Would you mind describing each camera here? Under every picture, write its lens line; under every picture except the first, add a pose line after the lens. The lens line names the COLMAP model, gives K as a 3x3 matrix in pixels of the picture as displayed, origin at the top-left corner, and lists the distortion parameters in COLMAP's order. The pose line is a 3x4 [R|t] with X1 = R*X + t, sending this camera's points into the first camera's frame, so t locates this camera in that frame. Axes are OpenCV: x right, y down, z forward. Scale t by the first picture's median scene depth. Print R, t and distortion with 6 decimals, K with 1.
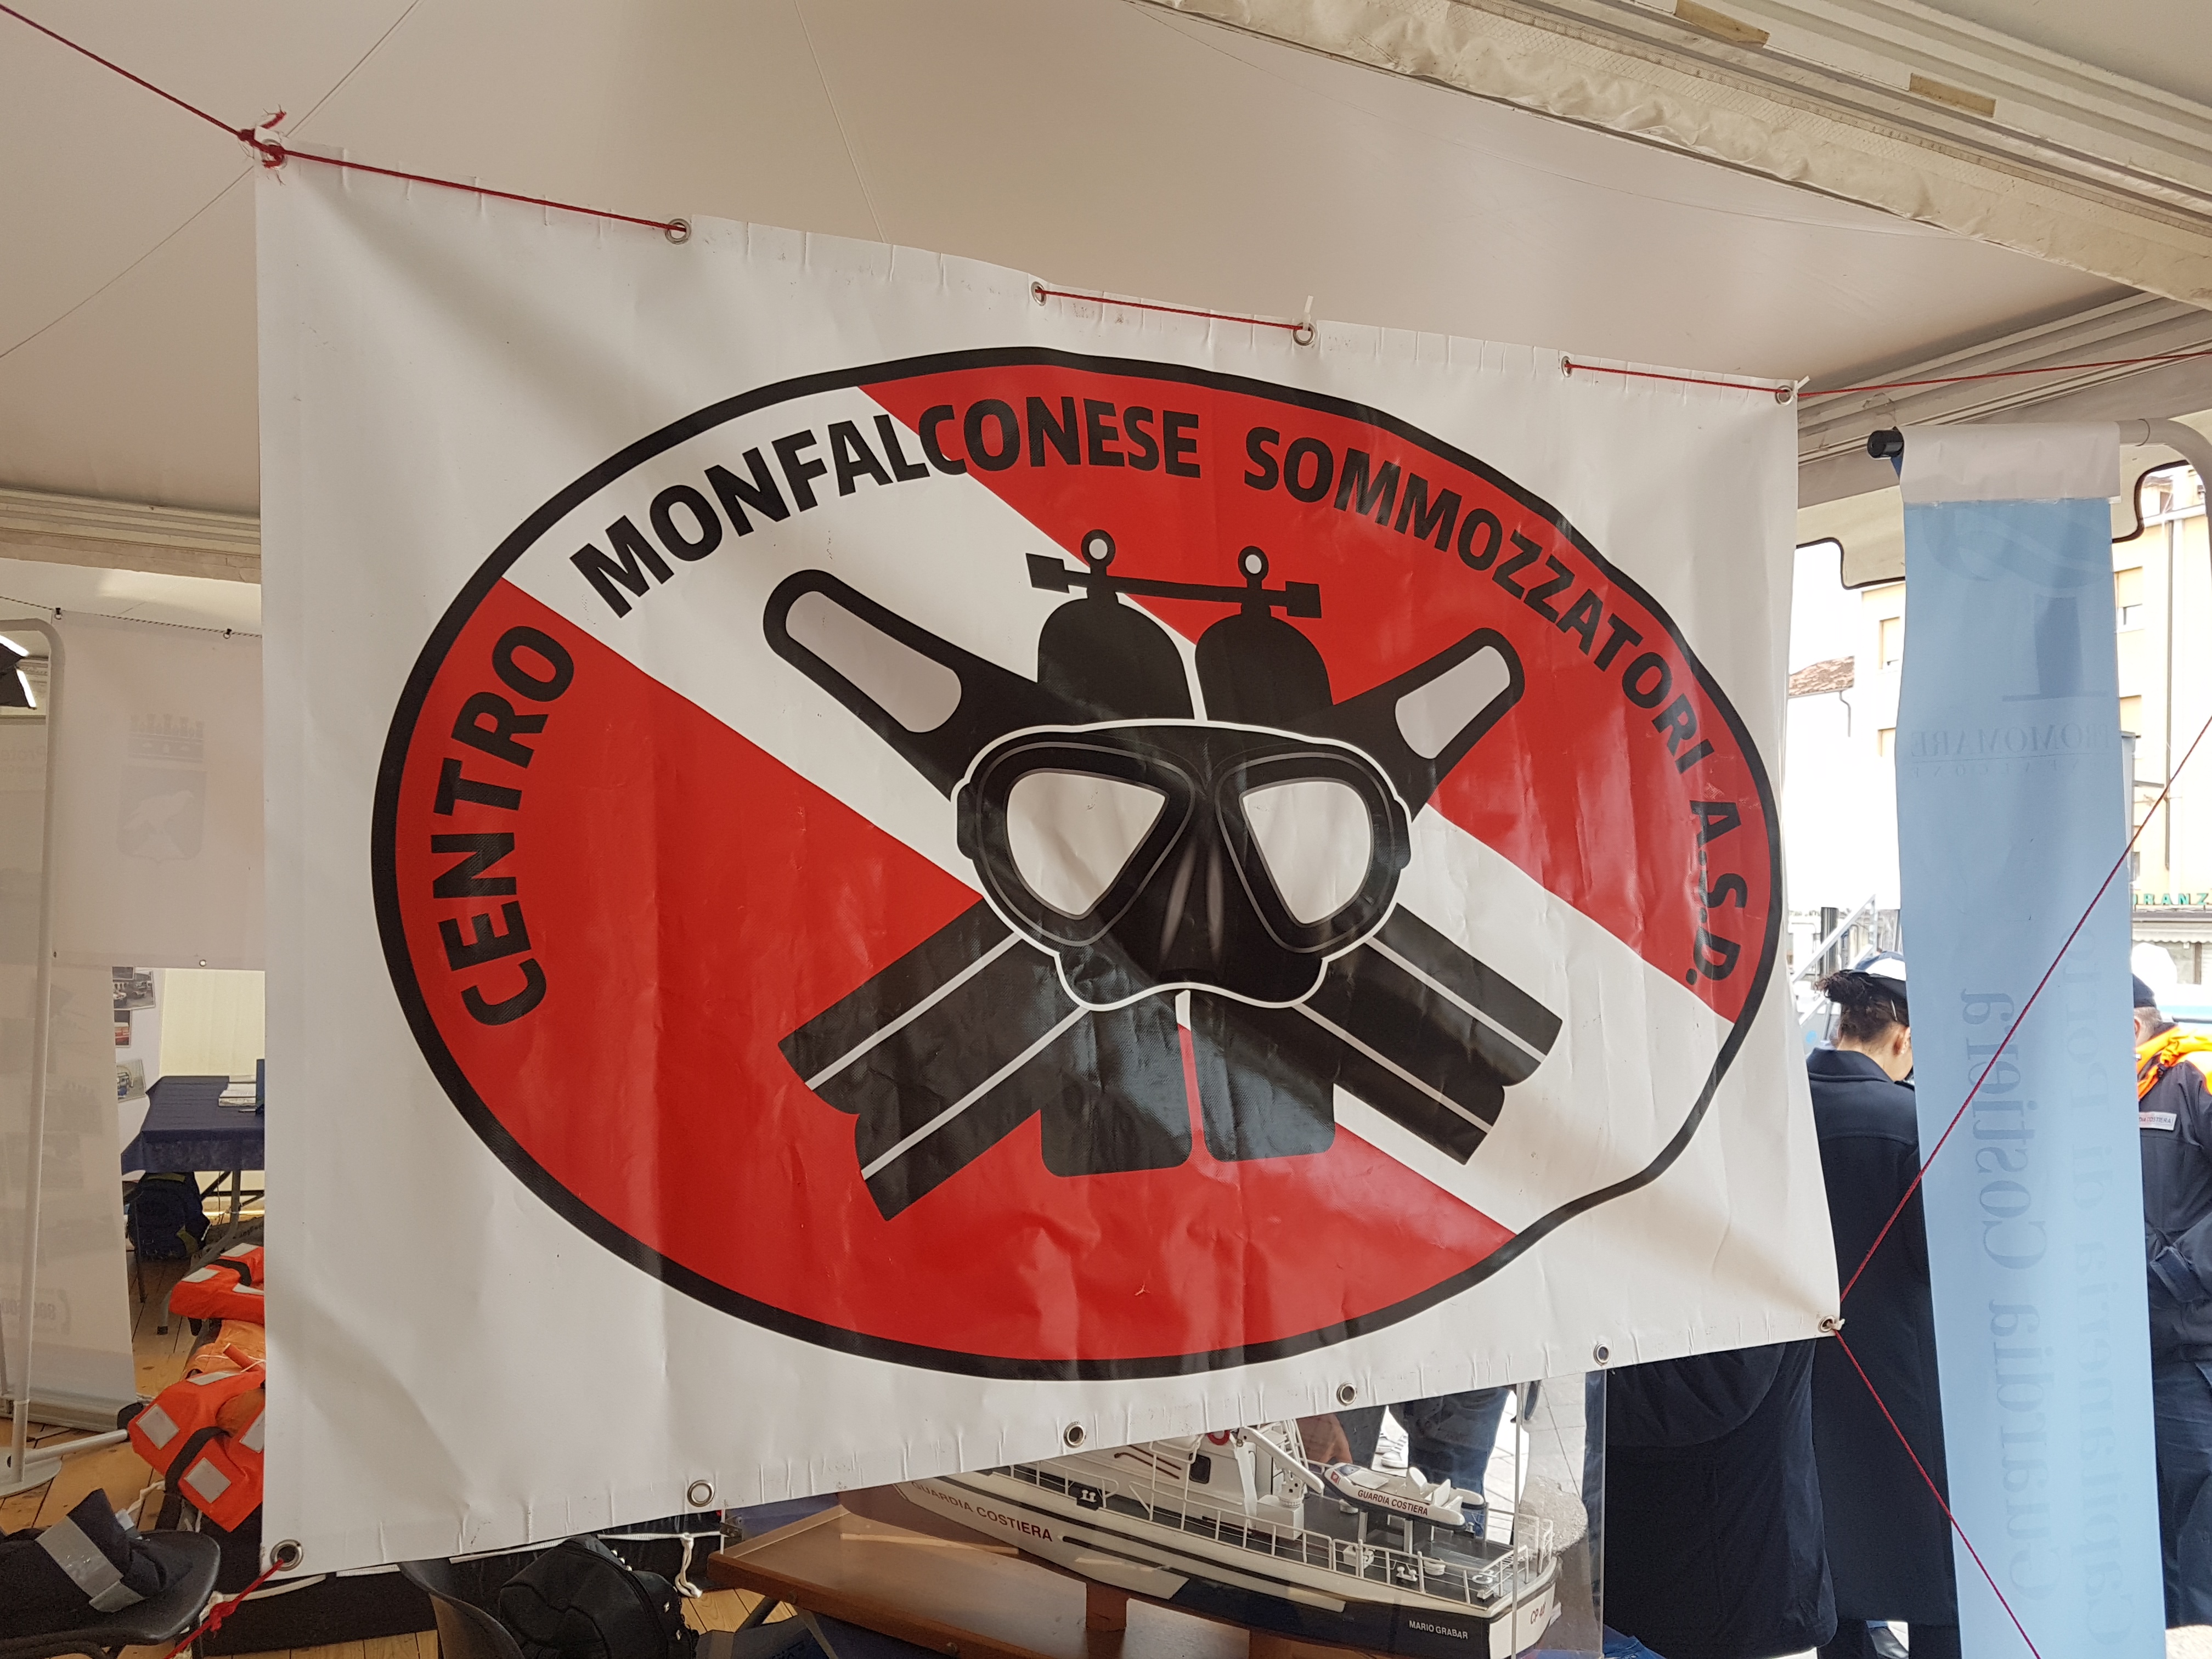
lens RADIAL K [[1727.4, 0, 1093.3], [0, 1727.4, 860.3], [0, 0, 1]] dist [0.019226, -0.026985]
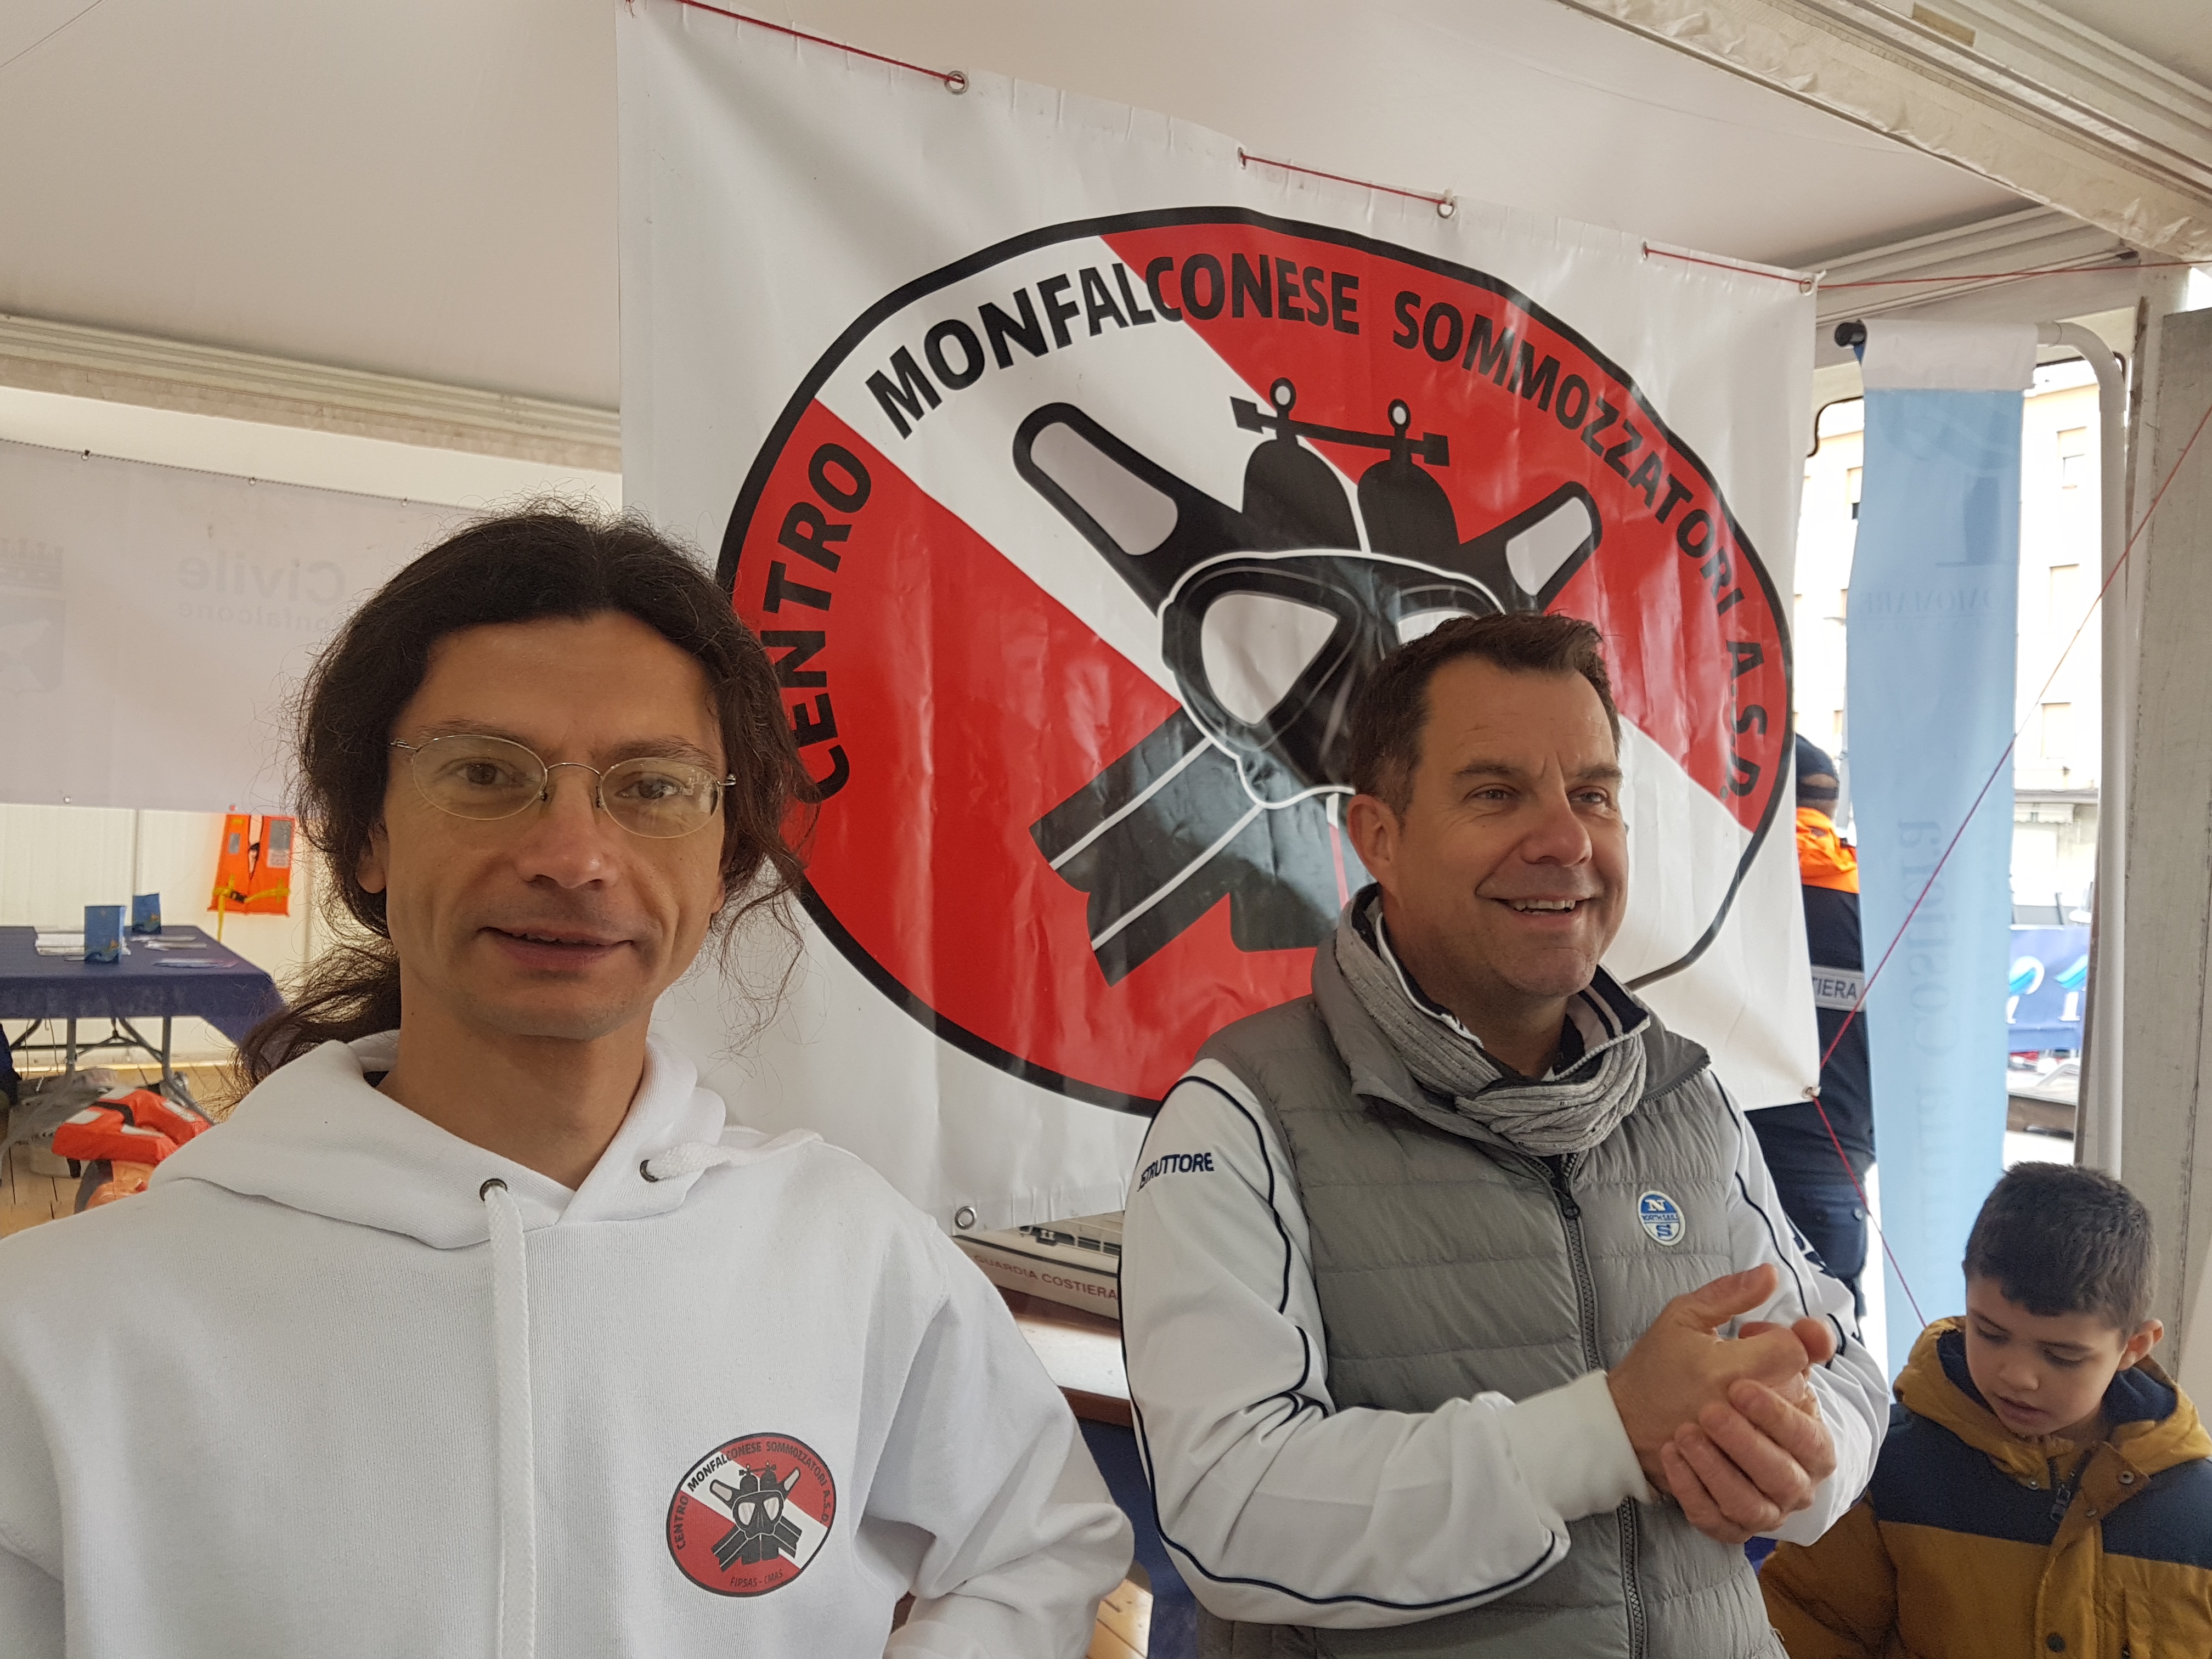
lens RADIAL K [[1727.4, 0, 1099.2], [0, 1727.4, 835.5], [0, 0, 1]] dist [0.019226, -0.026985]
pose [[0.990955, 0.008721, 0.133910, -0.252020], [-0.017039, 0.997986, 0.061099, 0.036369], [-0.133107, -0.062829, 0.989108, -0.104707]]
